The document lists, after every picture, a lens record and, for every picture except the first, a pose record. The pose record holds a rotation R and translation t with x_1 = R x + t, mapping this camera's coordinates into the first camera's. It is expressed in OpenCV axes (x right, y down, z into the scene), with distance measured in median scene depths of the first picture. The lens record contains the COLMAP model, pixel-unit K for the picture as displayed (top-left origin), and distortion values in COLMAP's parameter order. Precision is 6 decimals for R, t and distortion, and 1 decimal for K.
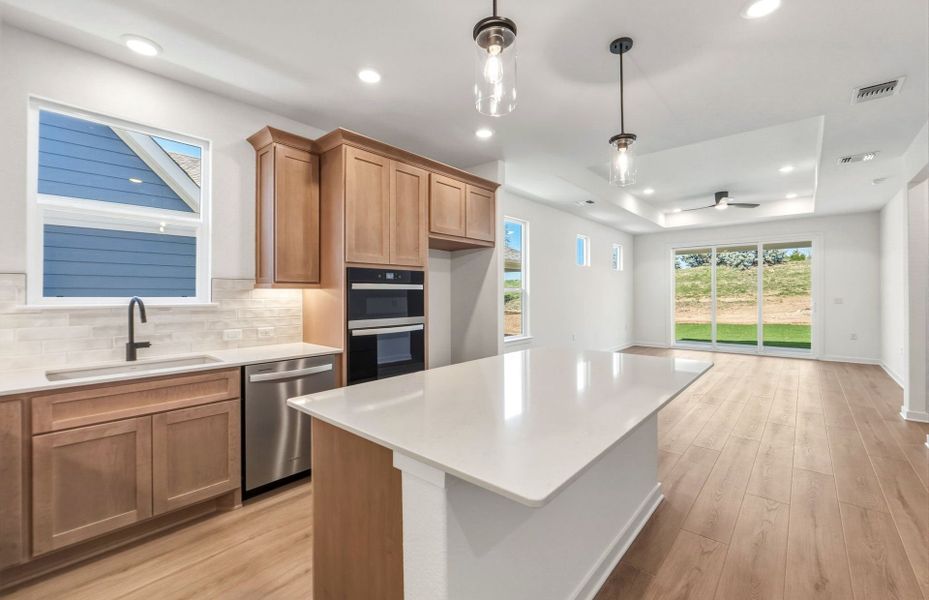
lens RADIAL K [[388.9, 0, 464.0], [0, 388.9, 296.7], [0, 0, 1]] dist [-0.005883, -0.001670]
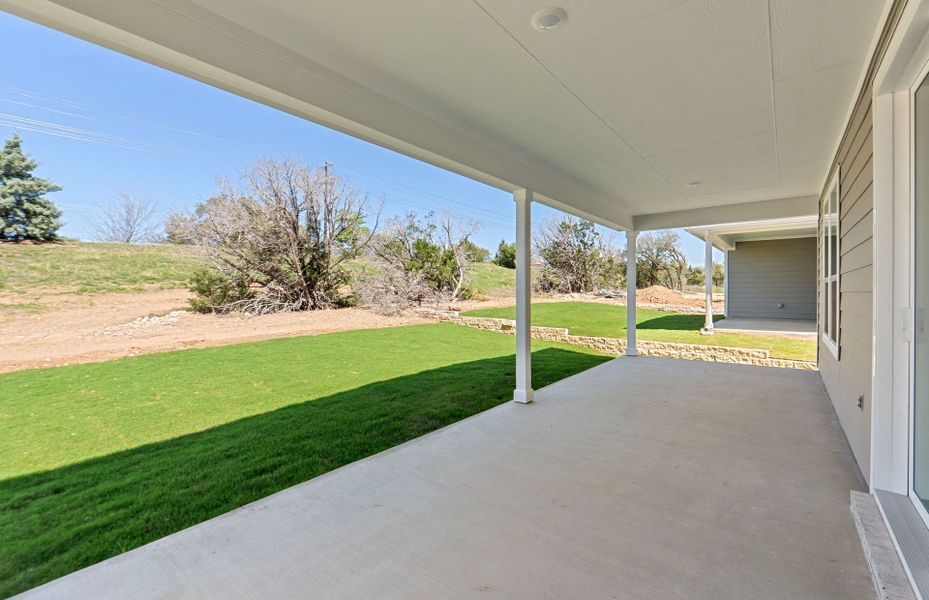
lens RADIAL K [[388.9, 0, 469.1], [0, 388.9, 295.9], [0, 0, 1]] dist [-0.005883, -0.001670]
pose [[-0.036568, -0.006052, 0.999313, 0.711084], [0.004673, 0.999970, 0.006227, -0.000063], [-0.999320, 0.004898, -0.036539, 1.485289]]
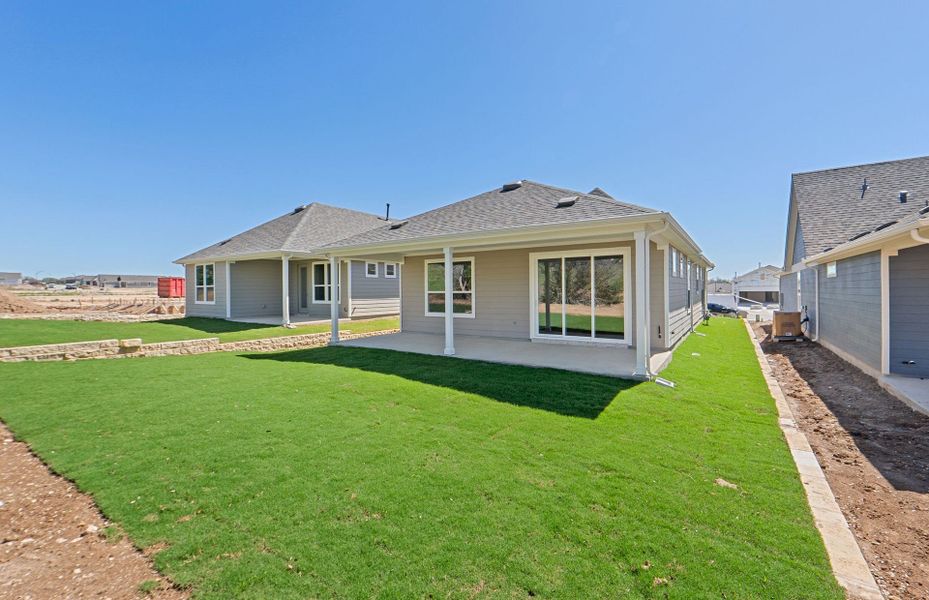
lens RADIAL K [[388.9, 0, 465.0], [0, 388.9, 292.9], [0, 0, 1]] dist [-0.005883, -0.001670]
pose [[-0.990834, 0.013017, -0.134453, 1.539760], [0.011915, 0.999889, 0.008997, -0.034953], [0.134555, 0.007312, -0.990879, 2.727566]]
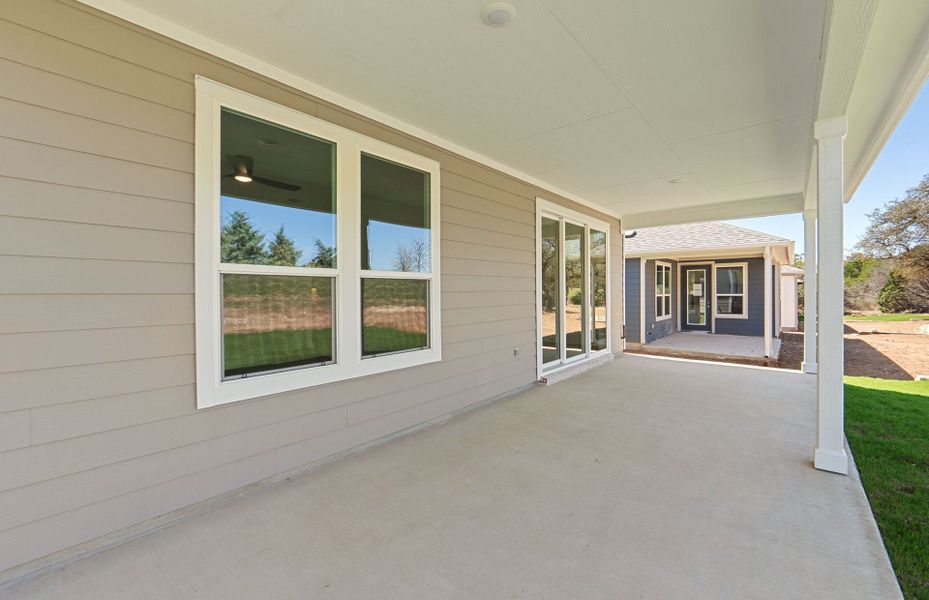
lens RADIAL K [[388.9, 0, 466.2], [0, 388.9, 293.5], [0, 0, 1]] dist [-0.005883, -0.001670]
pose [[0.030088, 0.013562, -0.999455, 1.816297], [-0.003699, 0.999903, 0.013457, -0.006108], [0.999540, 0.003293, 0.030136, 0.955286]]
